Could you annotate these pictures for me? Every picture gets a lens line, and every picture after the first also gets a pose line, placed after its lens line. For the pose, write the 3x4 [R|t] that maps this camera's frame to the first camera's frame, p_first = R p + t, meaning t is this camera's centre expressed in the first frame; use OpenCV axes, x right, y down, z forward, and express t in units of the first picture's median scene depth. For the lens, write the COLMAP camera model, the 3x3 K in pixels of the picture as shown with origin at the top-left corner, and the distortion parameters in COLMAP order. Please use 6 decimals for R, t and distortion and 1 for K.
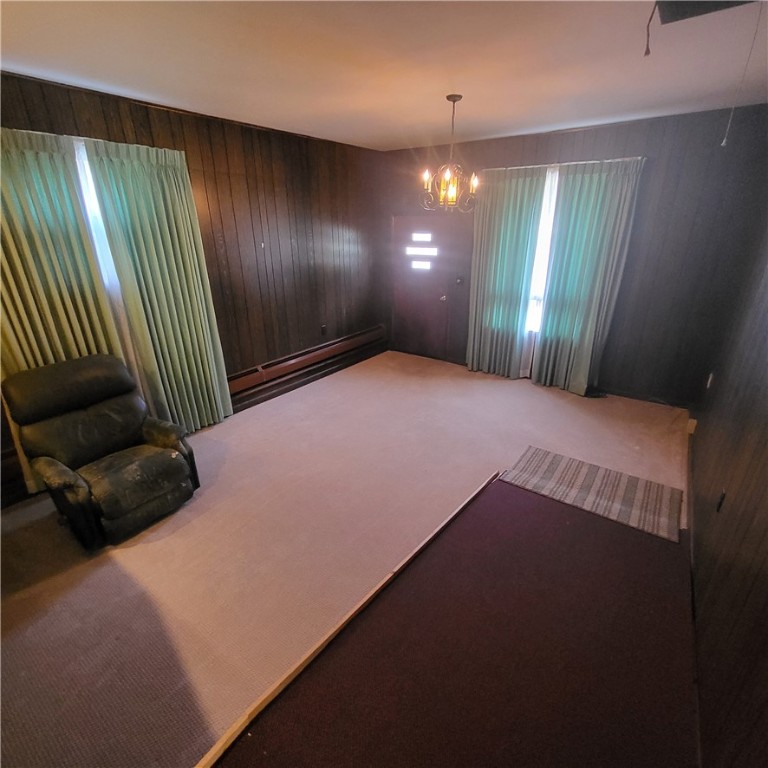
lens RADIAL K [[403.9, 0, 384.0], [0, 403.9, 384.0], [0, 0, 1]] dist [0.001134, 0.000011]
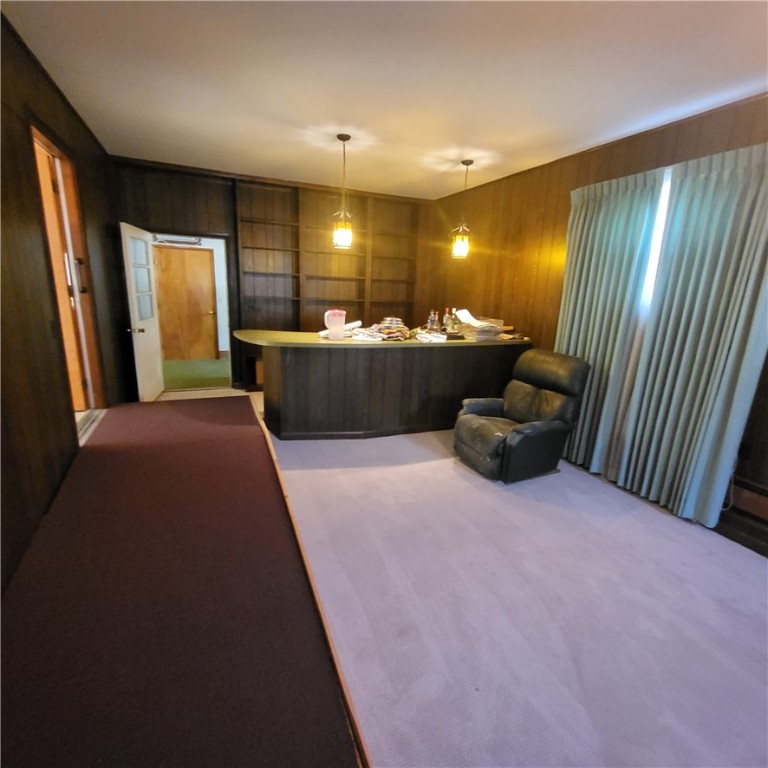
lens RADIAL K [[403.9, 0, 384.0], [0, 403.9, 384.0], [0, 0, 1]] dist [0.001134, 0.000011]
pose [[-0.500484, 0.202337, -0.841769, 0.550696], [-0.361175, 0.834855, 0.415416, -0.285804], [0.786809, 0.511935, -0.344752, 0.993606]]
